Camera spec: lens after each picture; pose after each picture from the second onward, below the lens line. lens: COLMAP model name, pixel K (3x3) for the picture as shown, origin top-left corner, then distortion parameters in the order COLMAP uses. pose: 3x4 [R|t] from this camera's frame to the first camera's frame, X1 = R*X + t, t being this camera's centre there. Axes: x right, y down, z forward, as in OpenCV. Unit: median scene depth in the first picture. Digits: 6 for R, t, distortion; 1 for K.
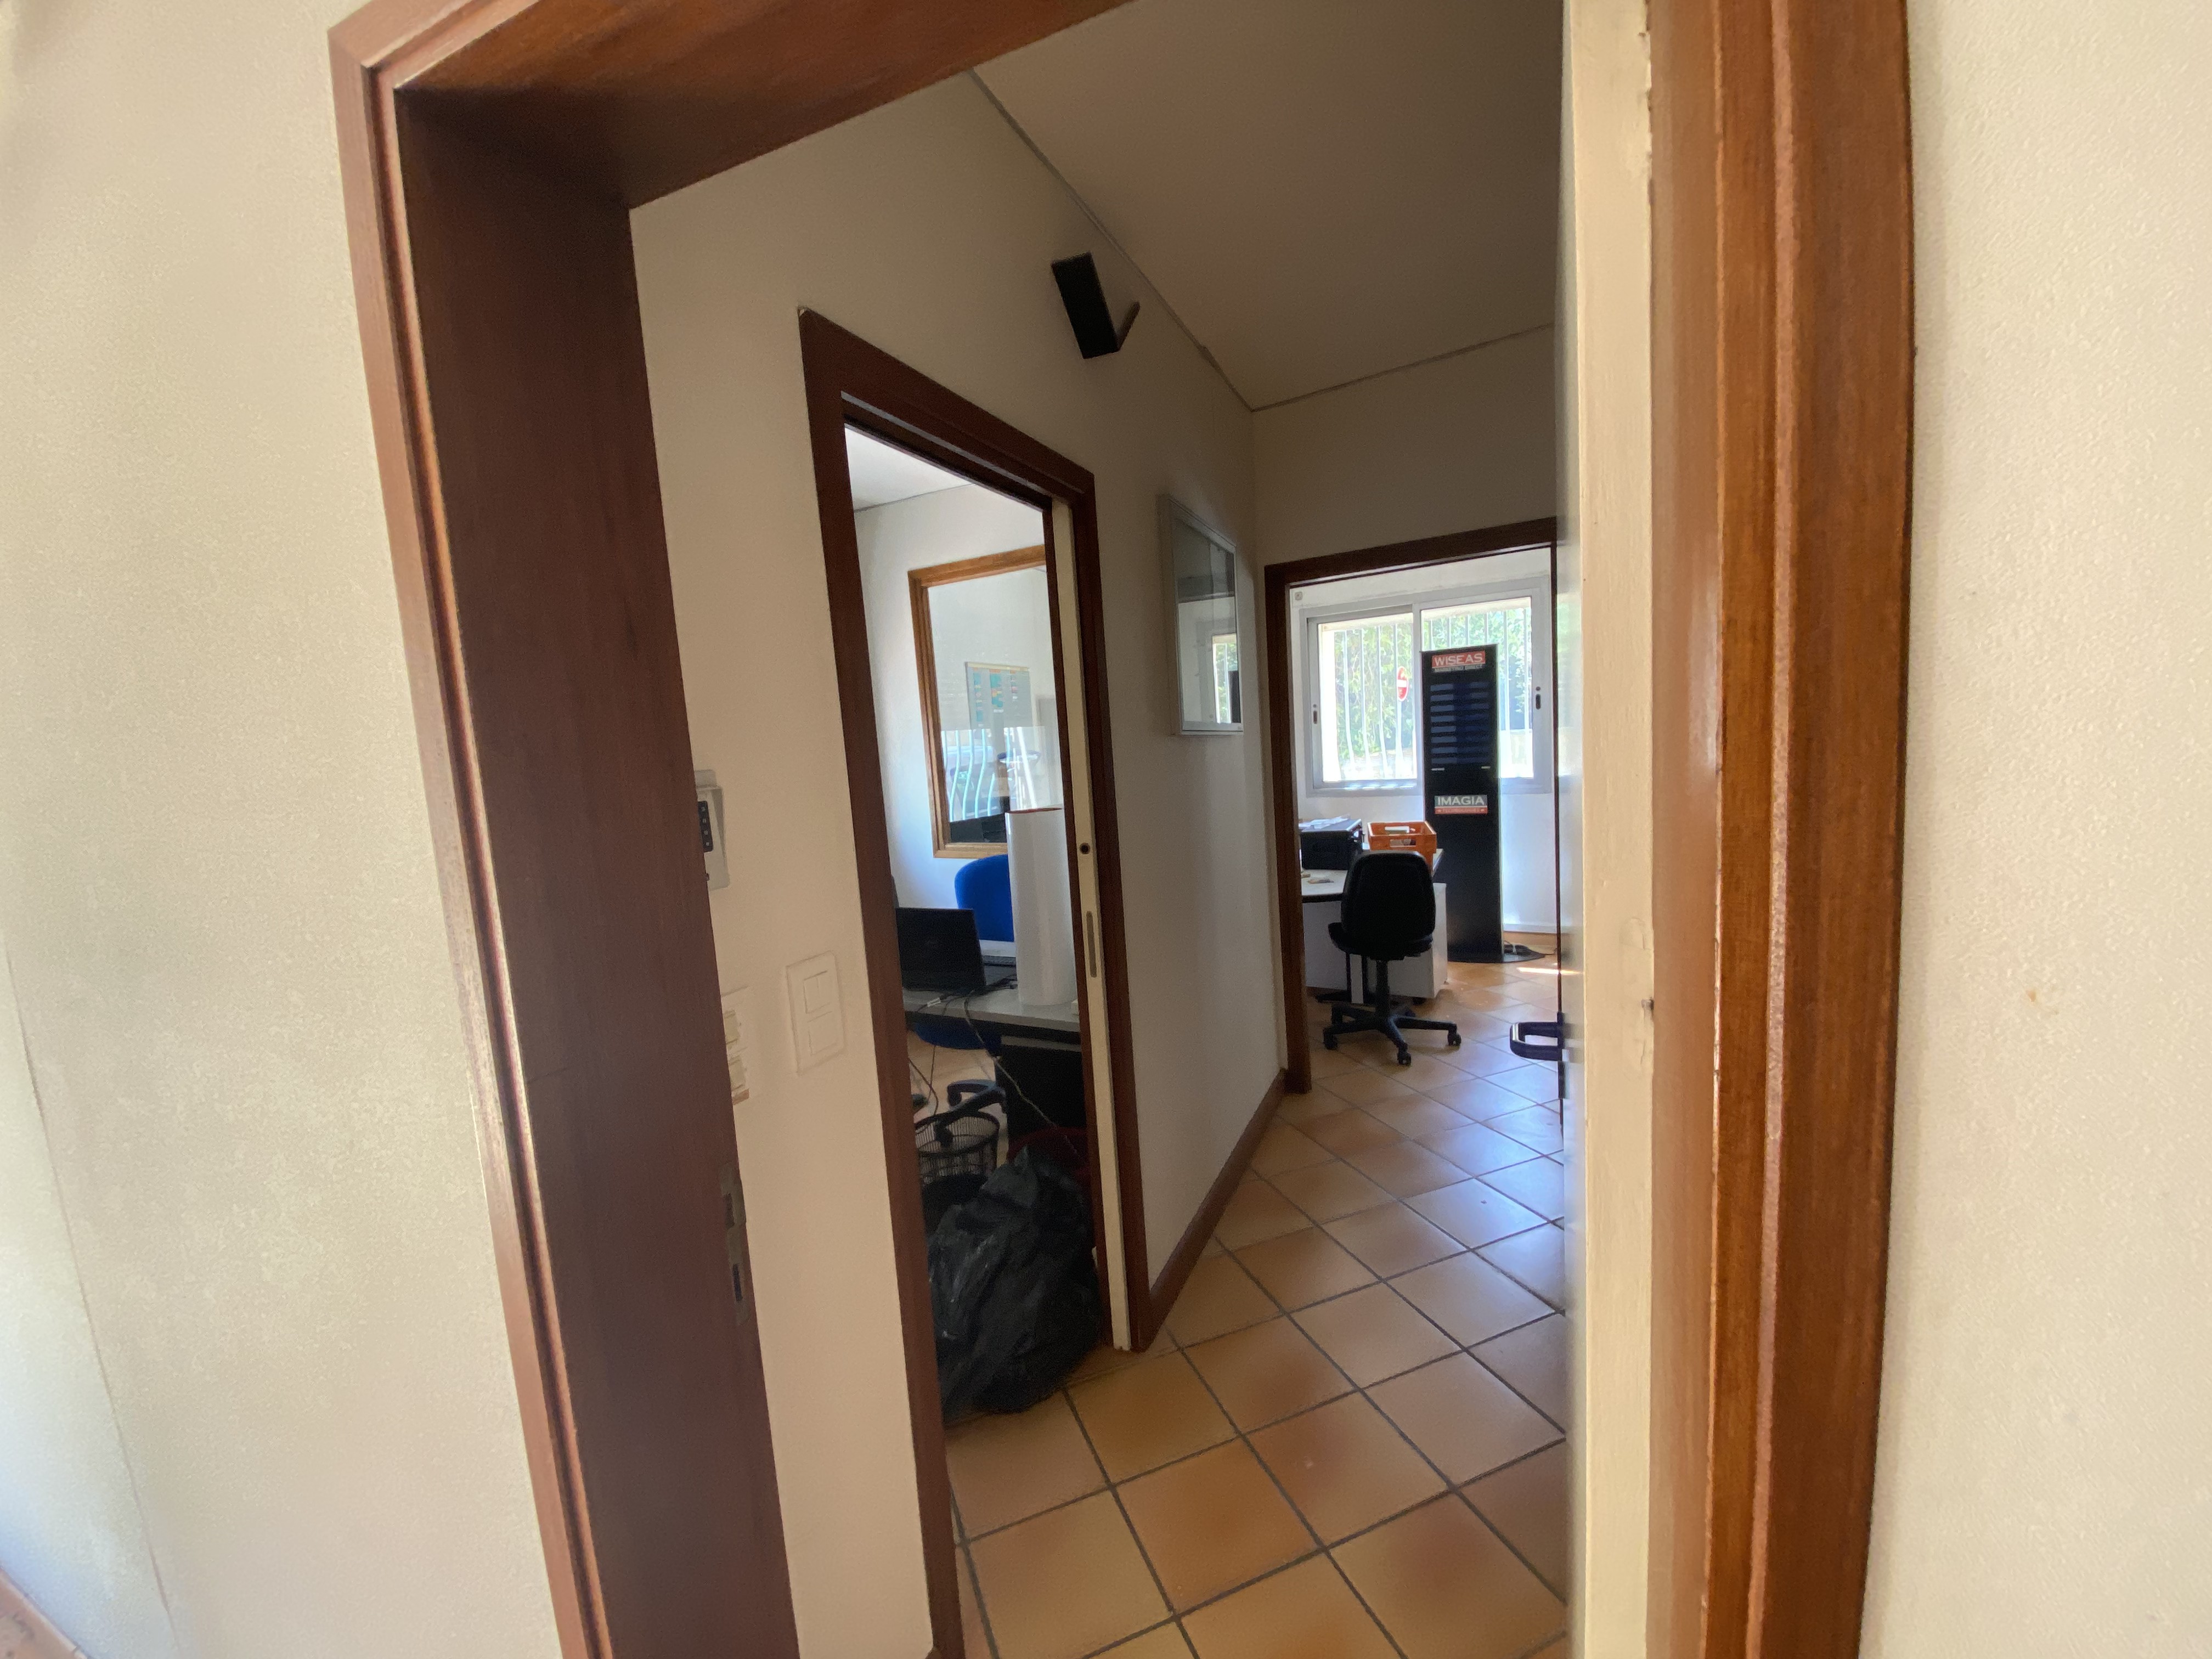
lens RADIAL K [[888.6, 0, 1106.6], [0, 888.6, 837.3], [0, 0, 1]] dist [-0.001743, -0.000086]
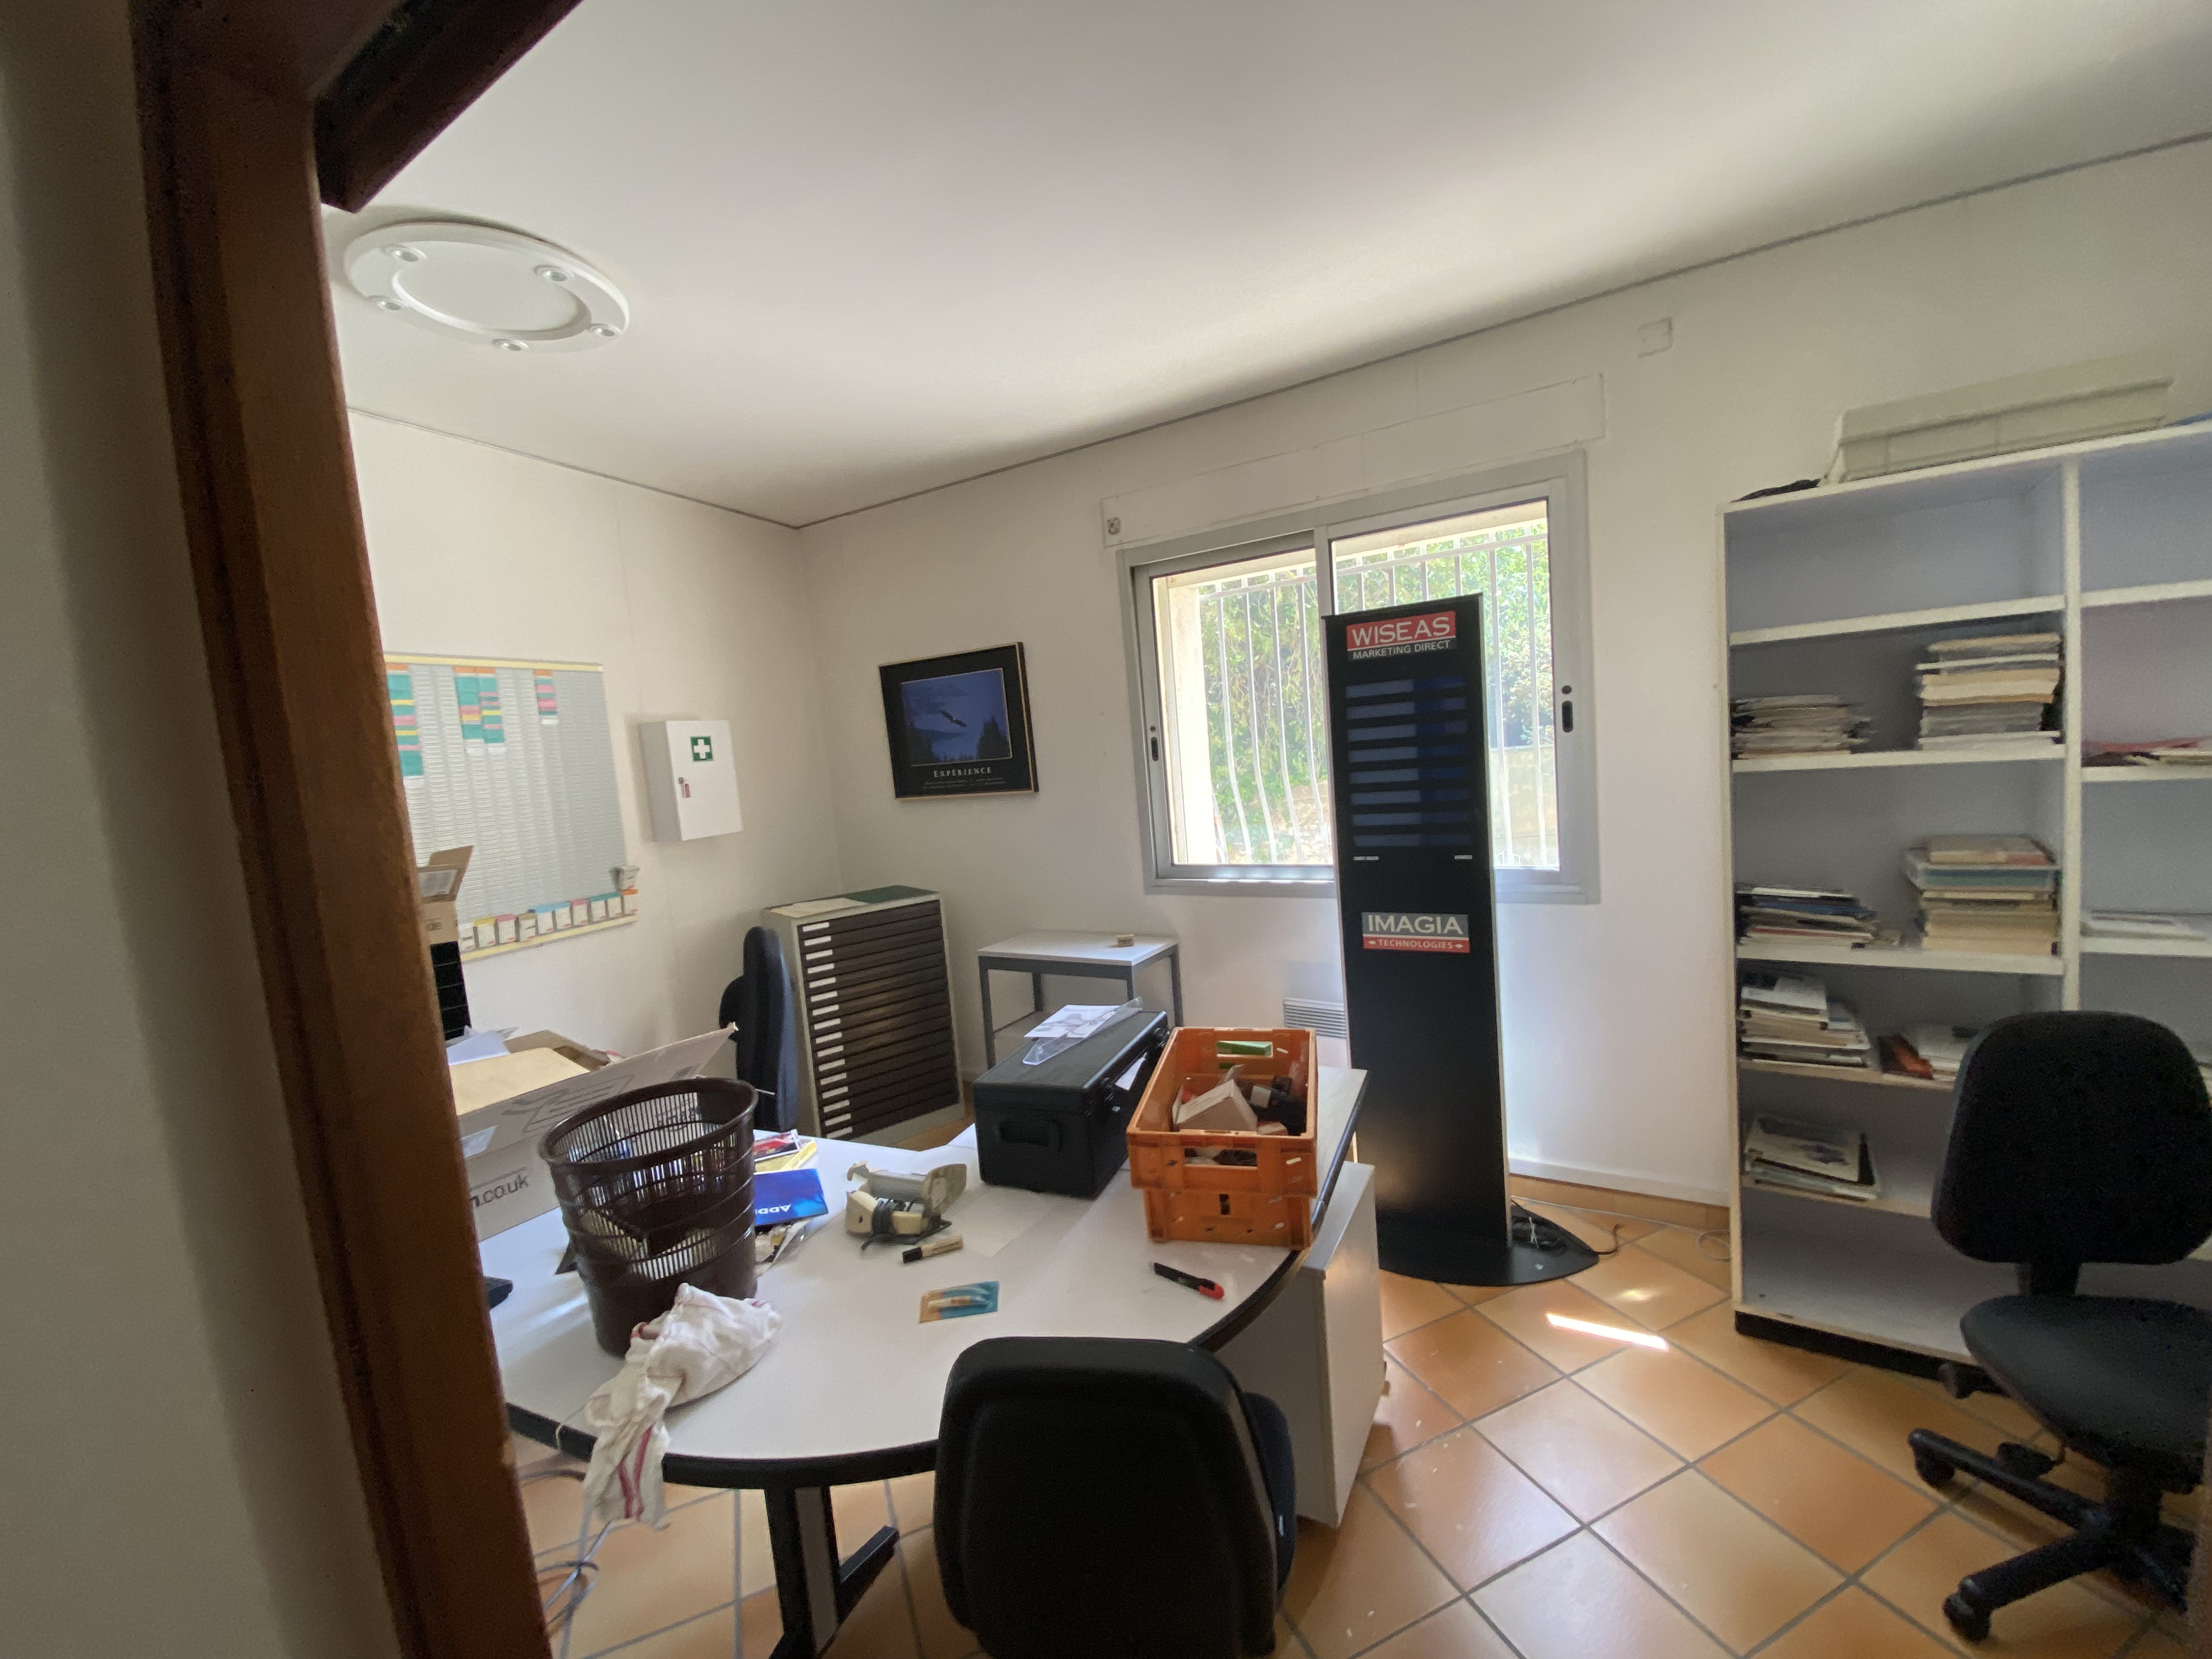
lens RADIAL K [[904.7, 0, 1115.8], [0, 904.7, 835.0], [0, 0, 1]] dist [0.023842, -0.021811]
pose [[0.999573, -0.018132, 0.022920, 0.224338], [0.018534, 0.999676, -0.017466, -0.083070], [-0.022596, 0.017883, 0.999585, 0.505938]]
